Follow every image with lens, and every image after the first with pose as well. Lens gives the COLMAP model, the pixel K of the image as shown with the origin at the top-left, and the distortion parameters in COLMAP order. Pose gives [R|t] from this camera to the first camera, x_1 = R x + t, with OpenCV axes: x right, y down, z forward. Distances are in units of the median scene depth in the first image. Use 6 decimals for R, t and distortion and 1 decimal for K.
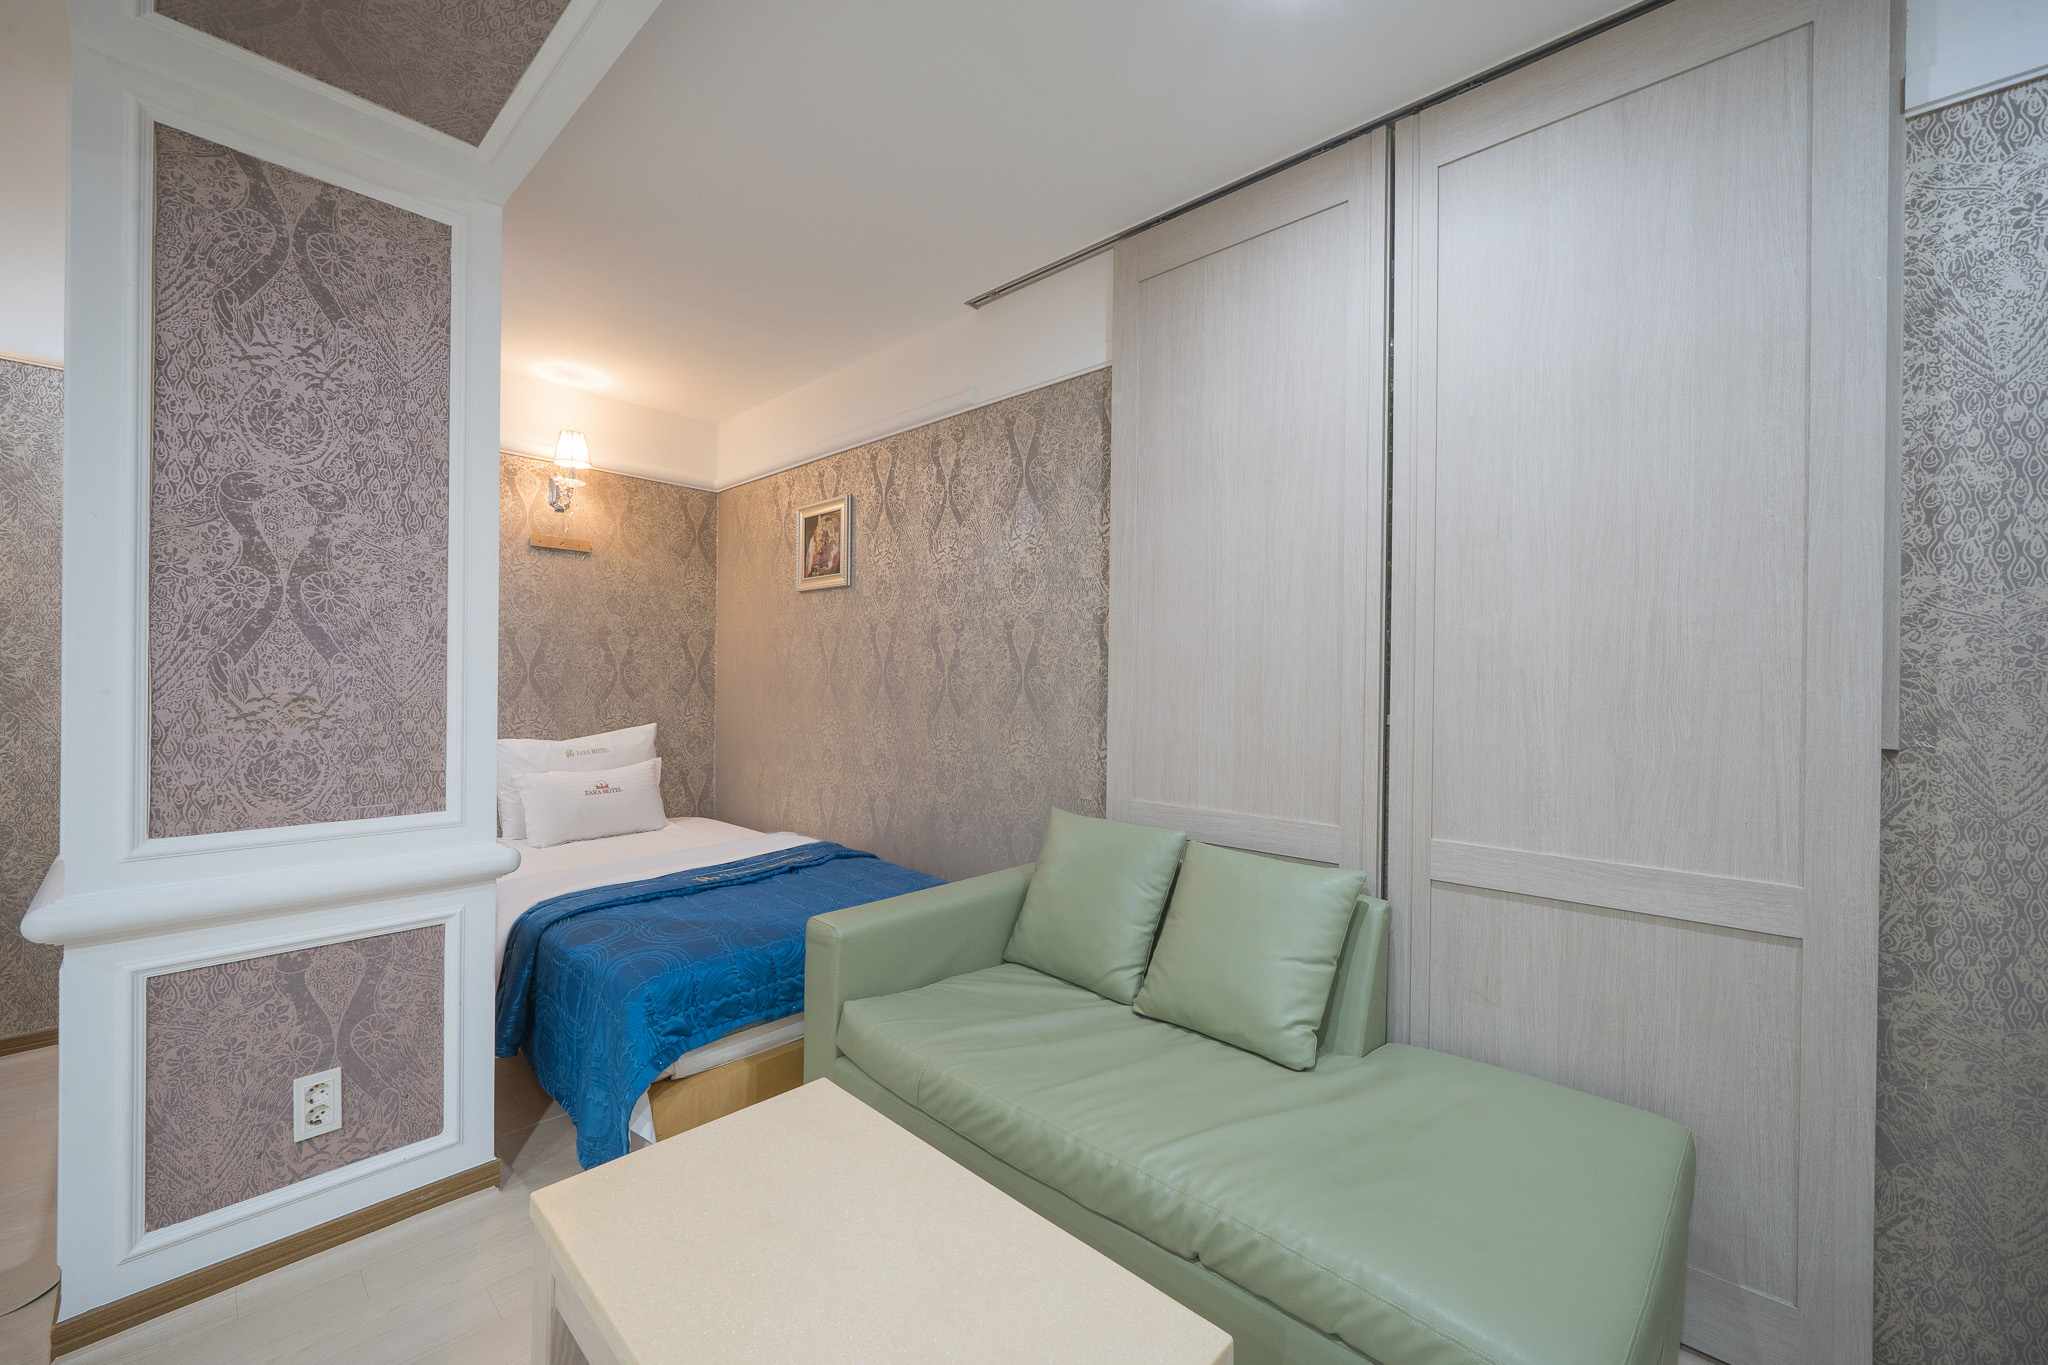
lens RADIAL K [[795.2, 0, 1022.3], [0, 795.2, 685.4], [0, 0, 1]] dist [-0.000703, -0.003119]
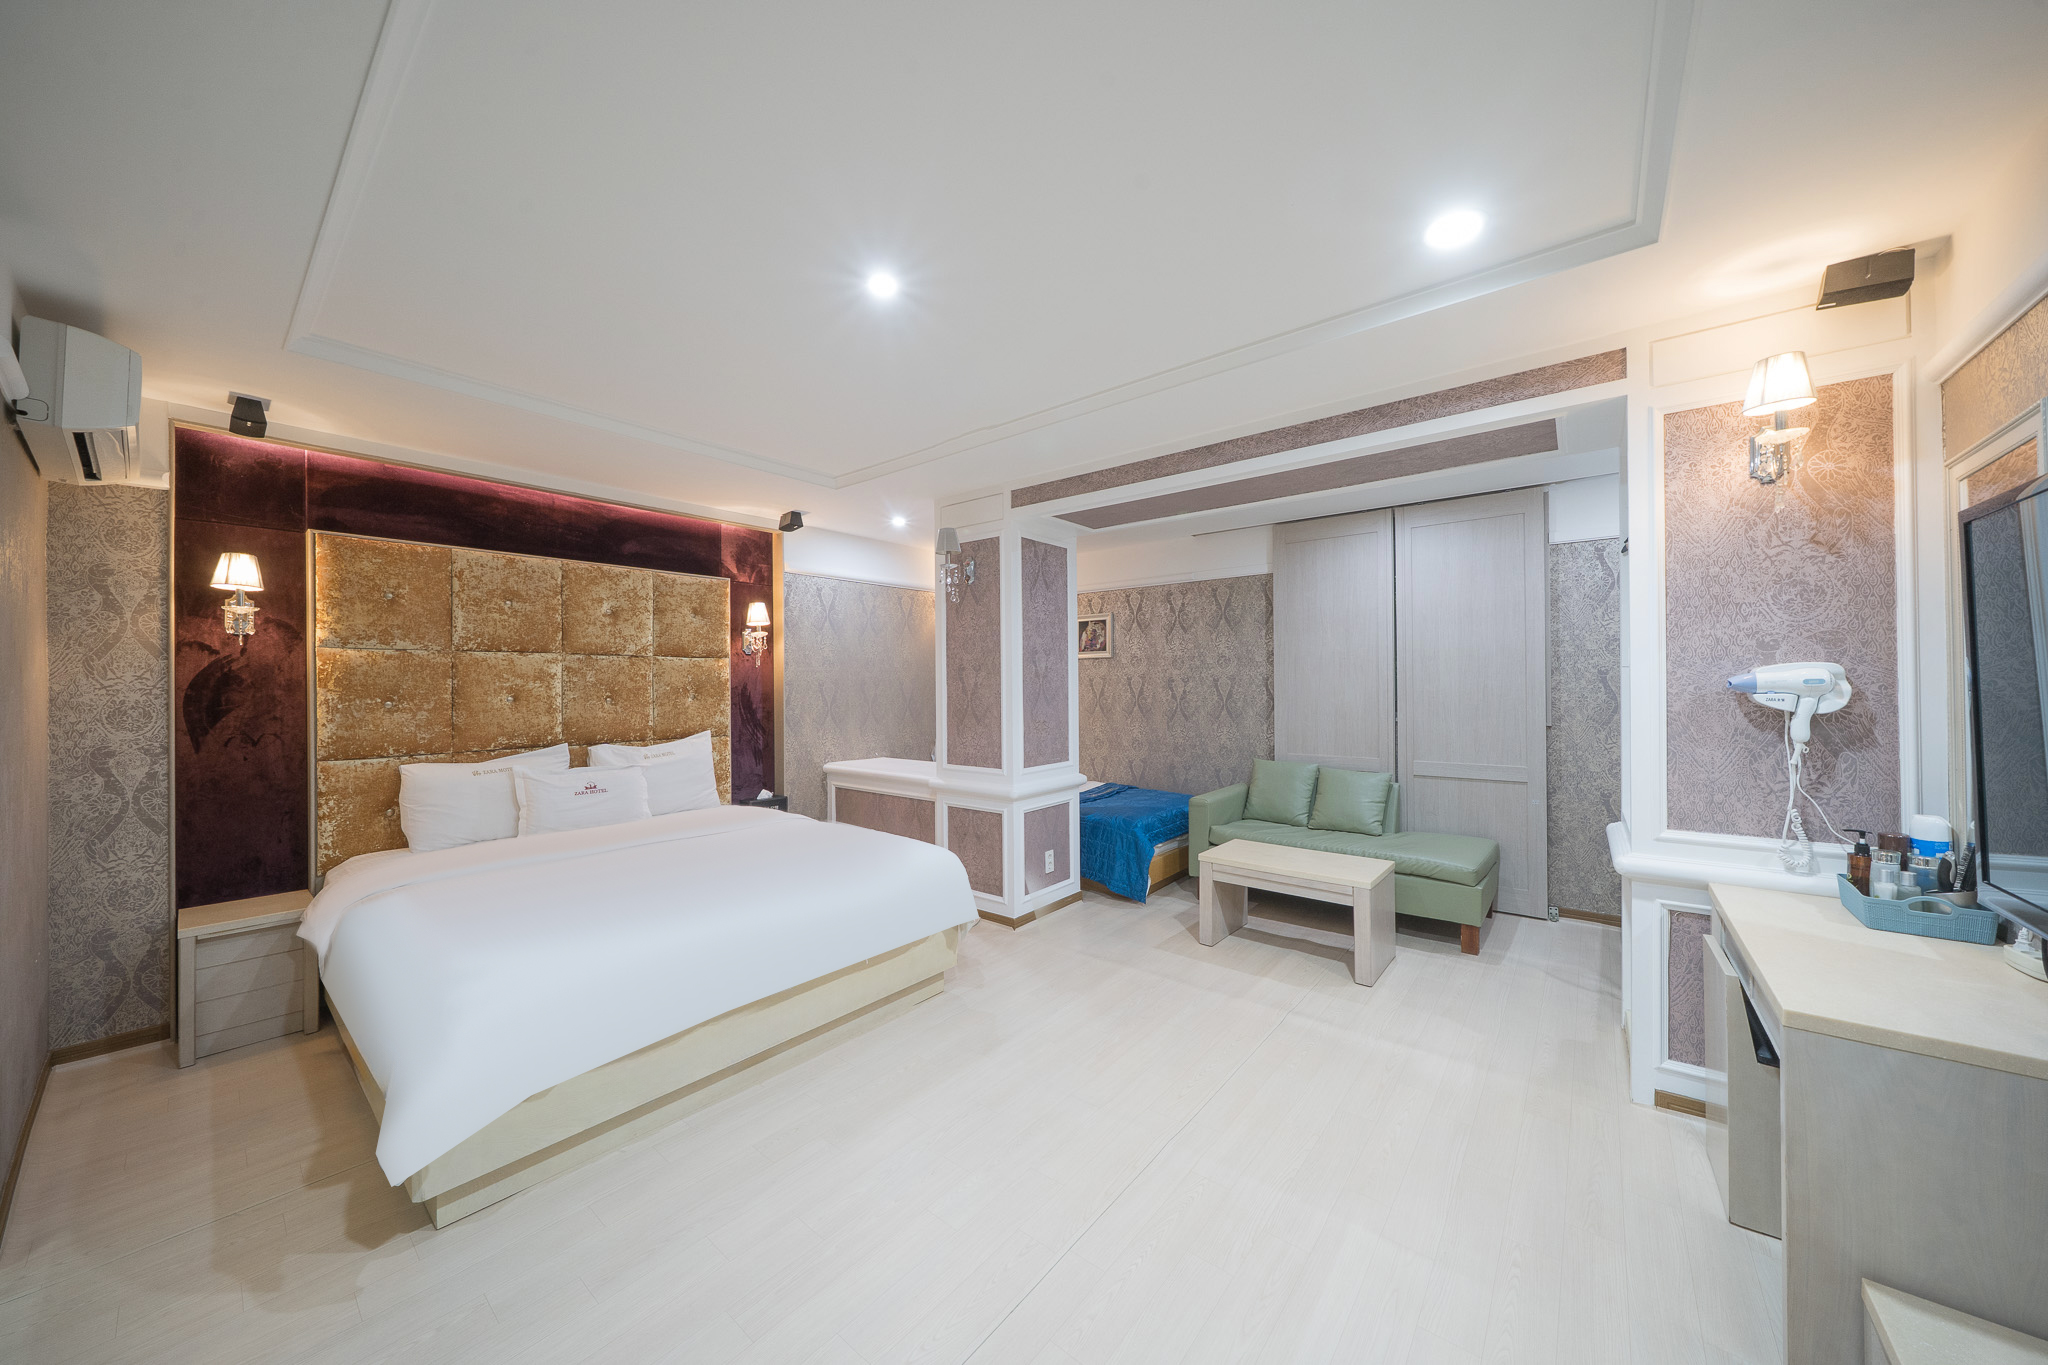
lens RADIAL K [[694.2, 0, 1024.0], [0, 694.2, 682.5], [0, 0, 1]] dist [-0.006996, -0.002895]
pose [[0.997613, -0.019314, 0.066299, -0.756455], [0.019738, 0.999789, -0.005744, -0.075044], [-0.066174, 0.007039, 0.997783, -1.013959]]
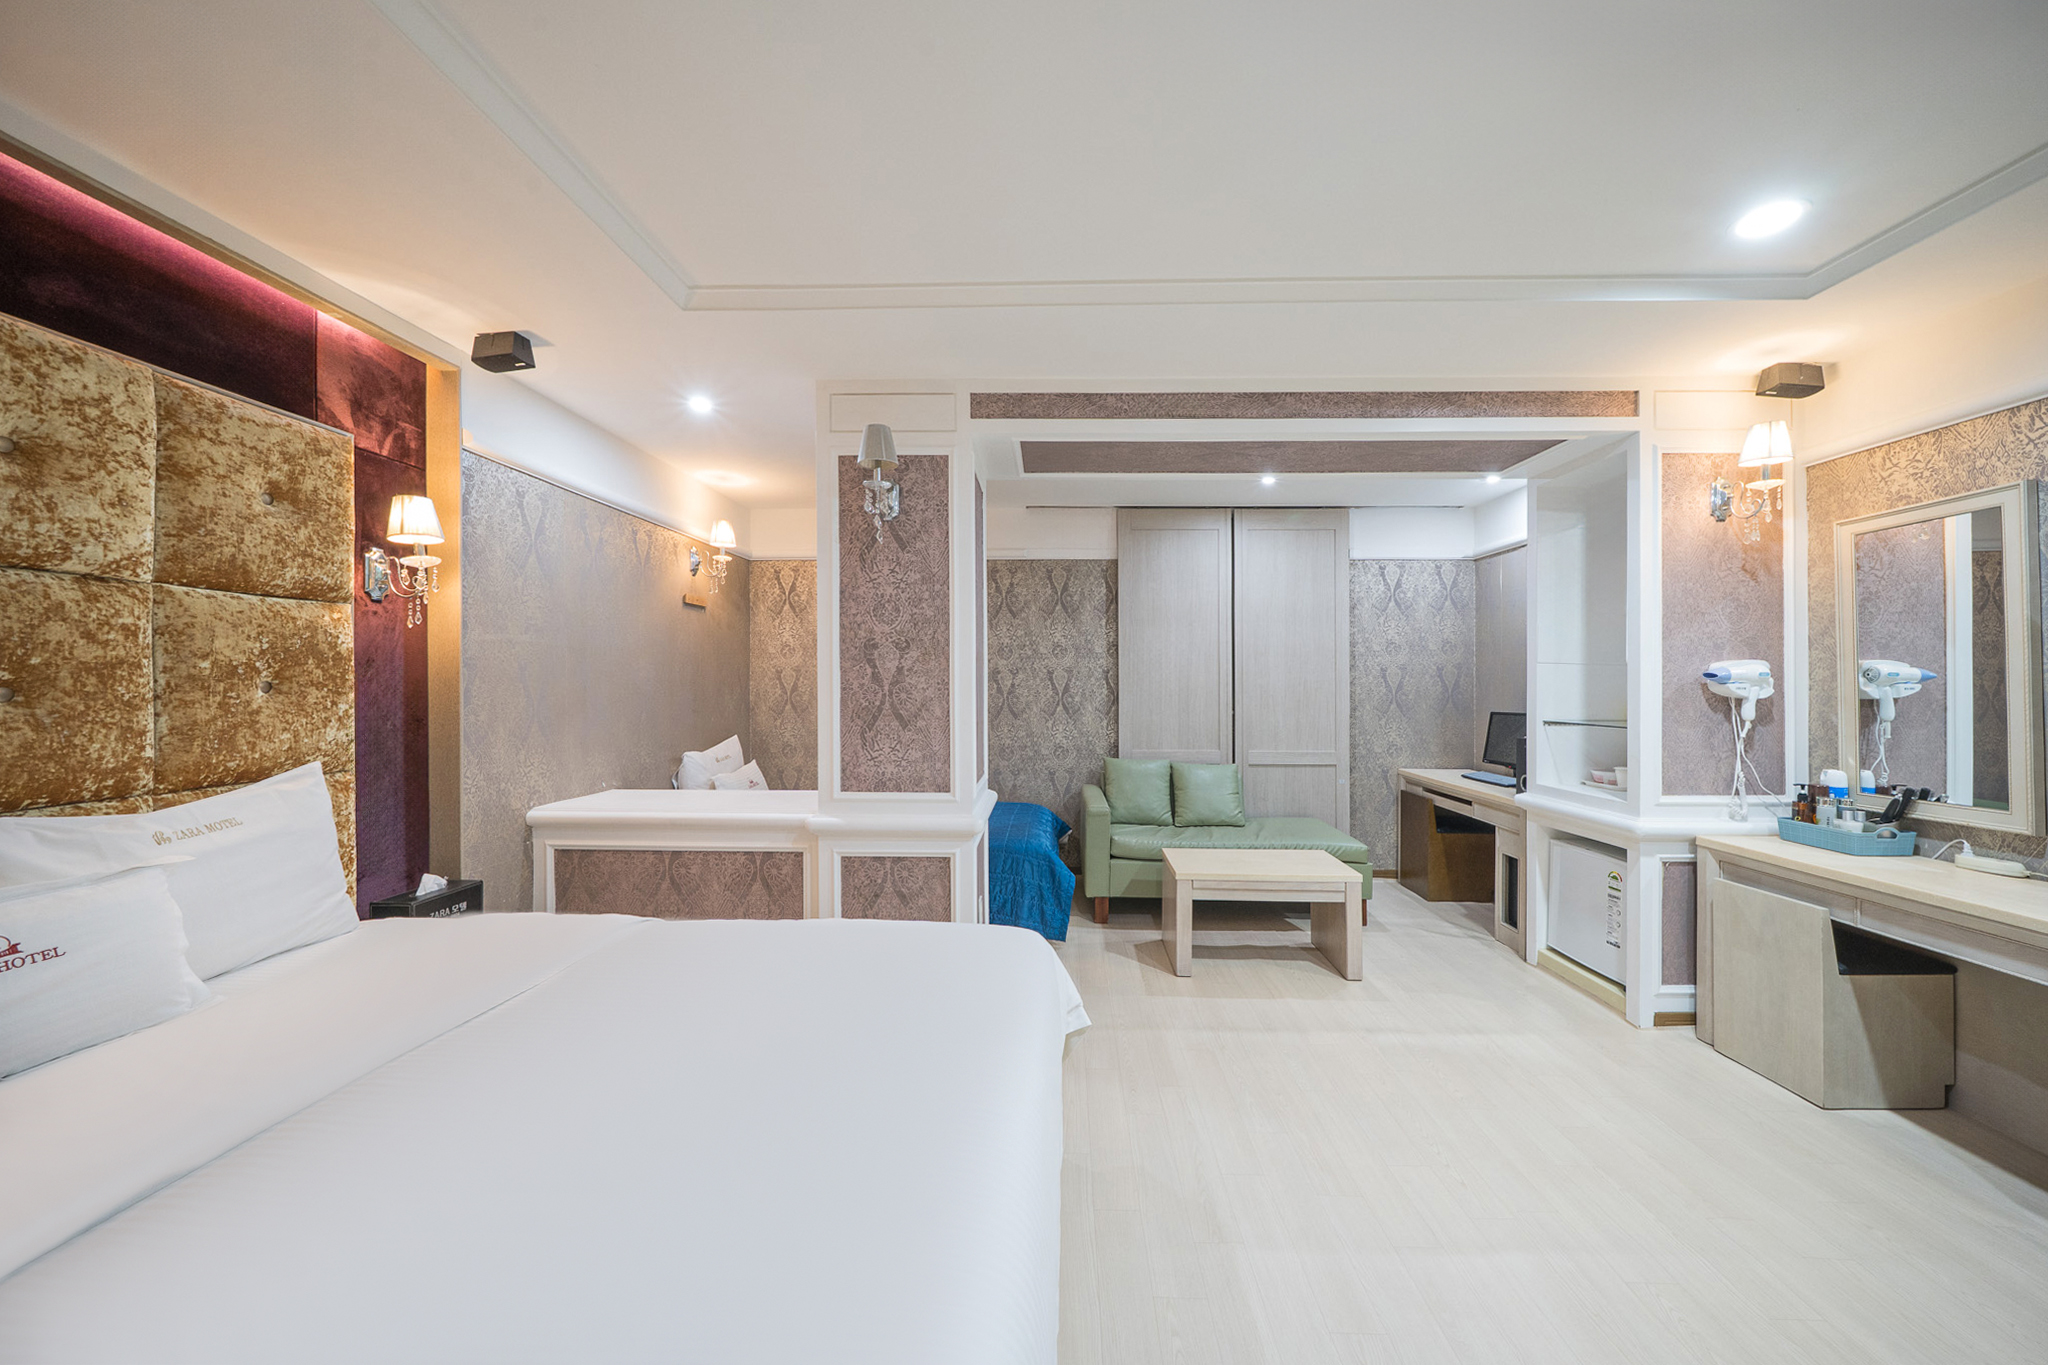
lens RADIAL K [[694.2, 0, 1024.0], [0, 694.2, 682.5], [0, 0, 1]] dist [-0.006996, -0.002895]
pose [[0.752358, -0.011140, 0.658660, -1.349903], [0.009144, 0.999937, 0.006468, -0.067083], [-0.658691, 0.001156, 0.752413, -0.311447]]
